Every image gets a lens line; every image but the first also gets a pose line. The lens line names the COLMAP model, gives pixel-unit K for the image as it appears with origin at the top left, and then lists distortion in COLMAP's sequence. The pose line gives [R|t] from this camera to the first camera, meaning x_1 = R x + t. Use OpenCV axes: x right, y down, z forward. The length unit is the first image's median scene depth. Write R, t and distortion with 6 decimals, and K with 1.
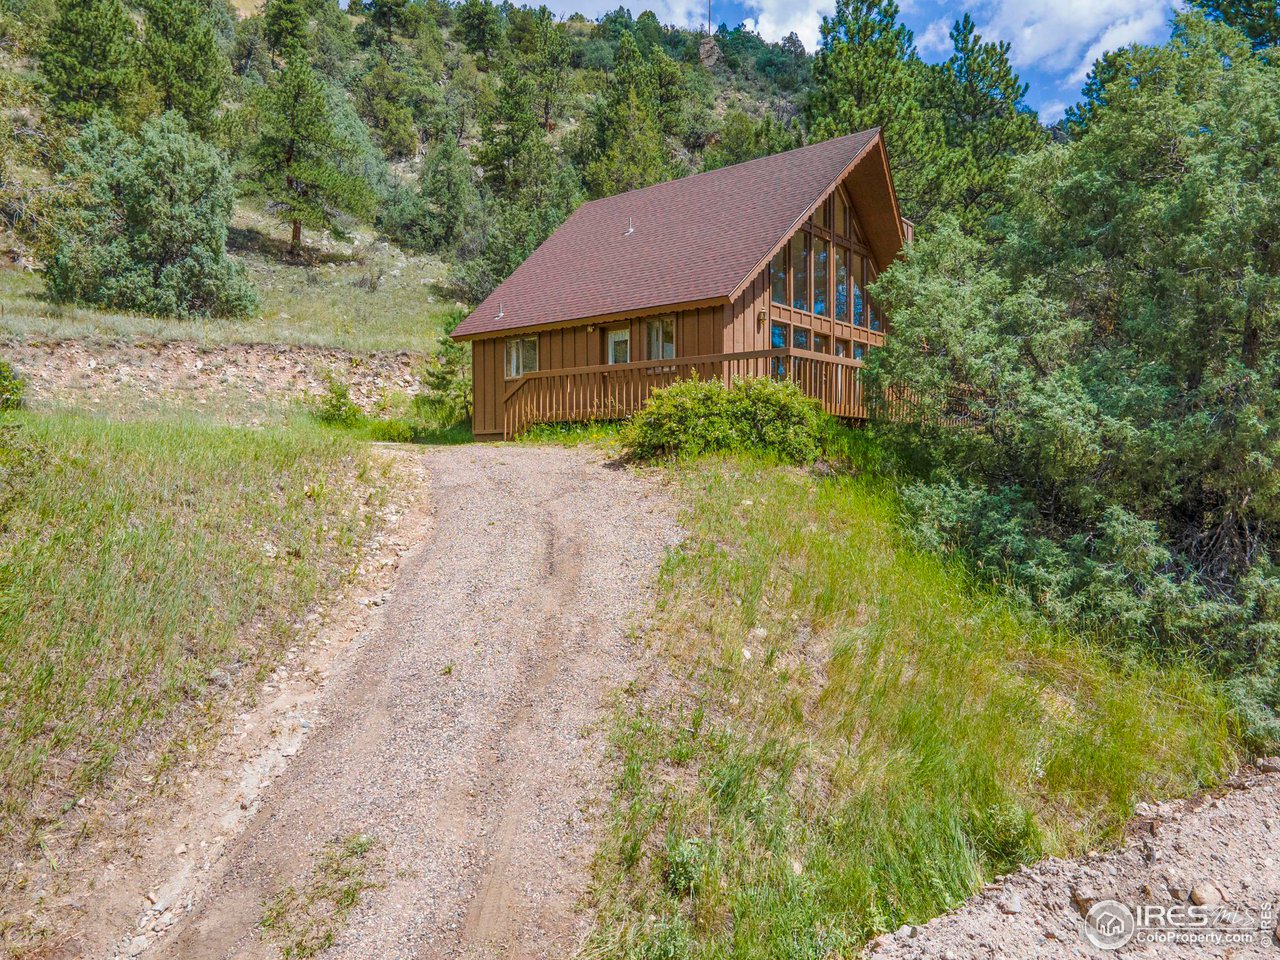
lens RADIAL K [[927.7, 0, 646.7], [0, 927.7, 479.4], [0, 0, 1]] dist [0.004273, 0.067998]
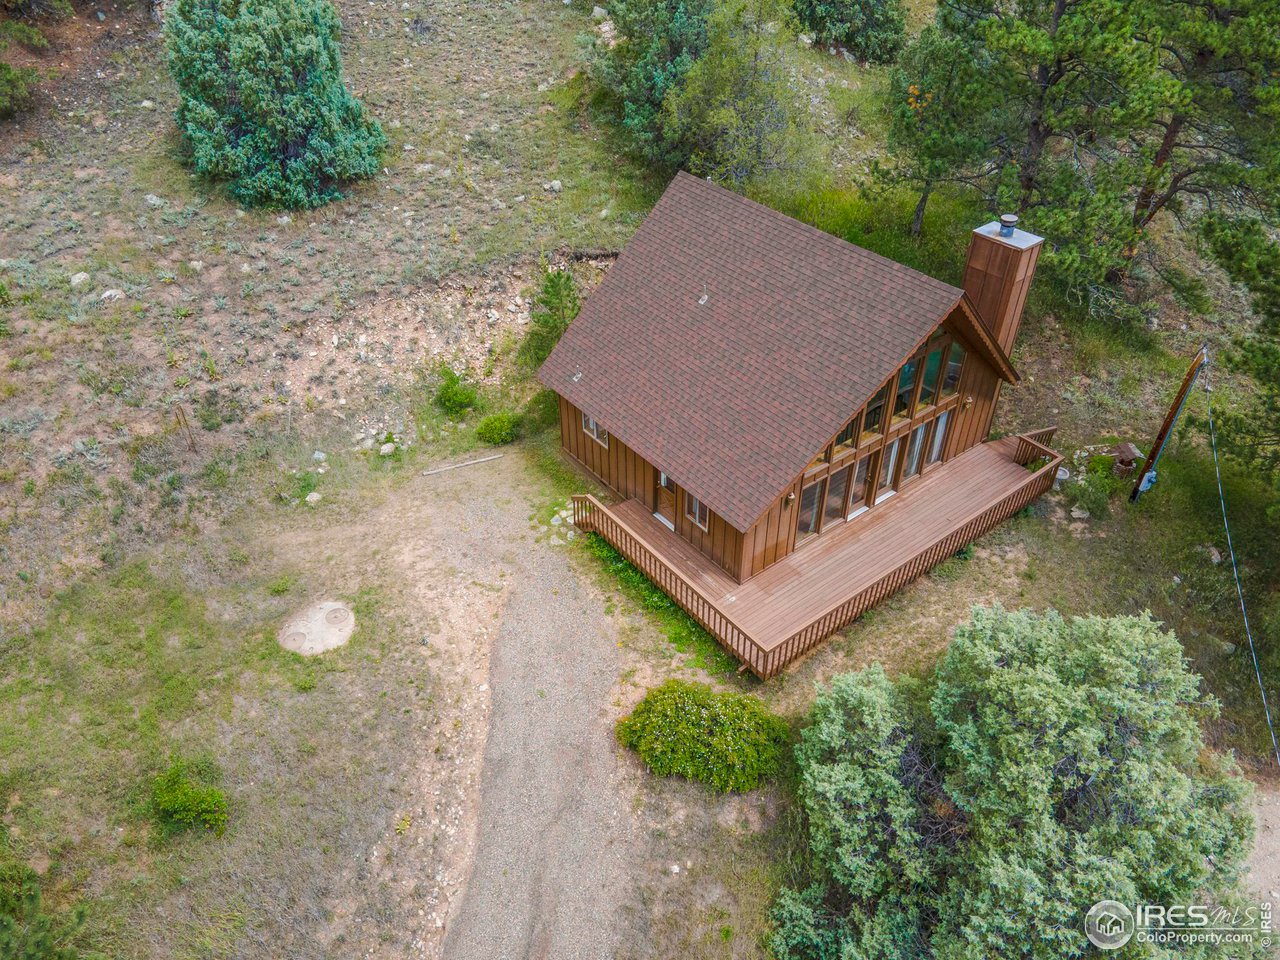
lens RADIAL K [[927.7, 0, 646.7], [0, 927.7, 479.4], [0, 0, 1]] dist [0.004273, 0.067998]
pose [[0.973464, 0.142650, -0.178937, 0.102212], [-0.003357, 0.790750, 0.612130, -0.582414], [0.228814, -0.595286, 0.770246, 0.090232]]
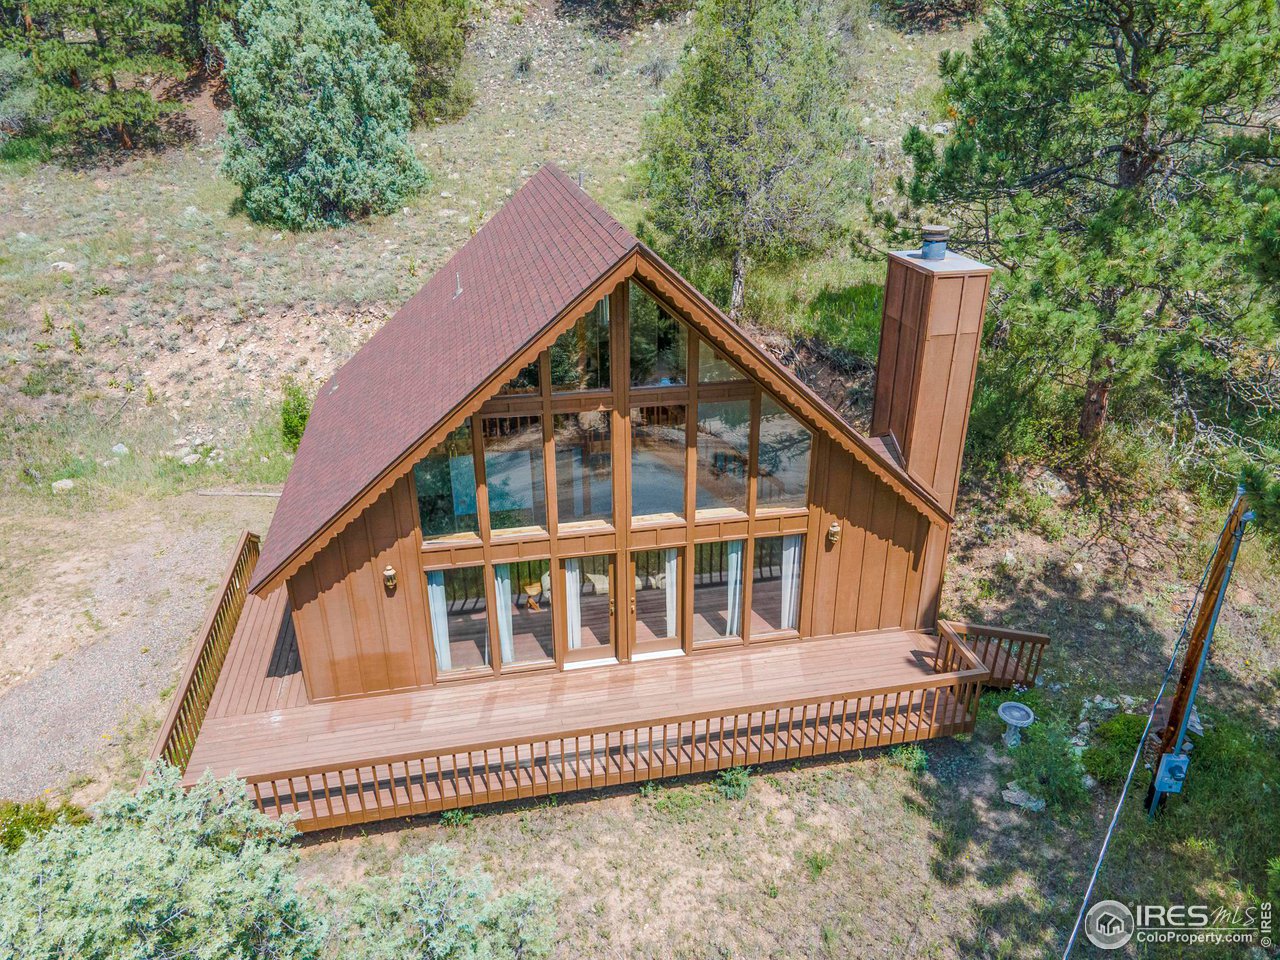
lens RADIAL K [[927.7, 0, 646.7], [0, 927.7, 479.4], [0, 0, 1]] dist [0.004273, 0.067998]
pose [[0.769000, 0.269003, -0.579893, 0.424497], [-0.003960, 0.909135, 0.416483, -0.348056], [0.639236, -0.317979, 0.700190, 0.456550]]
